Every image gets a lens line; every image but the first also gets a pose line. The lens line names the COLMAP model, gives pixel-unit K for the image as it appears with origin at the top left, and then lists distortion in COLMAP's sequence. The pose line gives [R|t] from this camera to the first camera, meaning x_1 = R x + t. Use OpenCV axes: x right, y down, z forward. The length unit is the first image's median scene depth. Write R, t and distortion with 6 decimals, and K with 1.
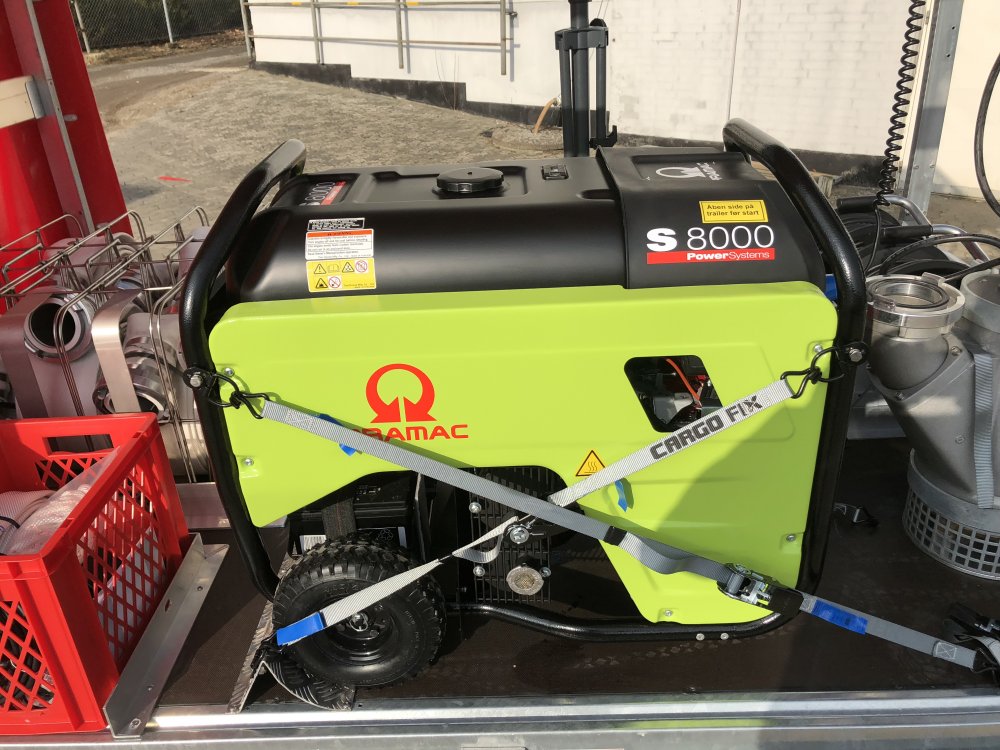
lens RADIAL K [[826.1, 0, 501.3], [0, 826.1, 381.0], [0, 0, 1]] dist [0.019325, 0.000761]
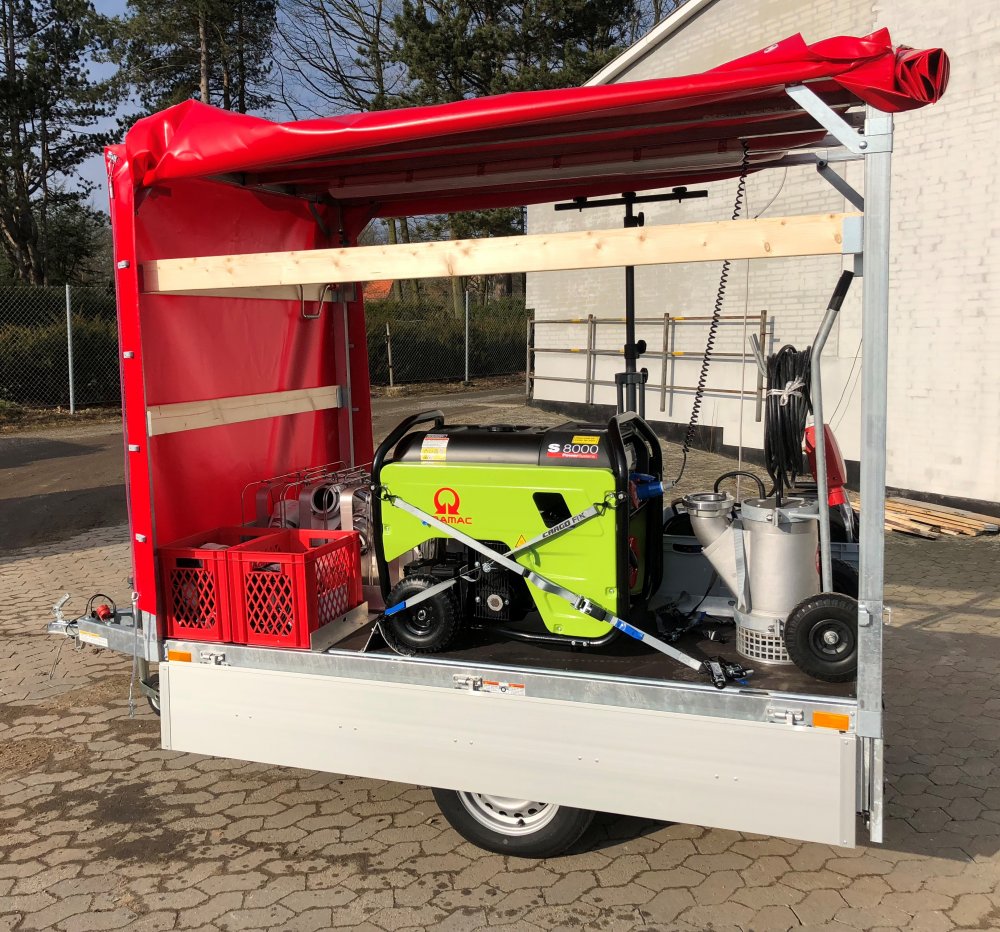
lens RADIAL K [[978.4, 0, 500.6], [0, 978.4, 460.1], [0, 0, 1]] dist [0.072064, 0.000000]
pose [[0.946837, 0.070219, -0.313957, 0.525453], [-0.164250, 0.944629, -0.284073, 0.393723], [0.276626, 0.320538, 0.905943, -0.921007]]
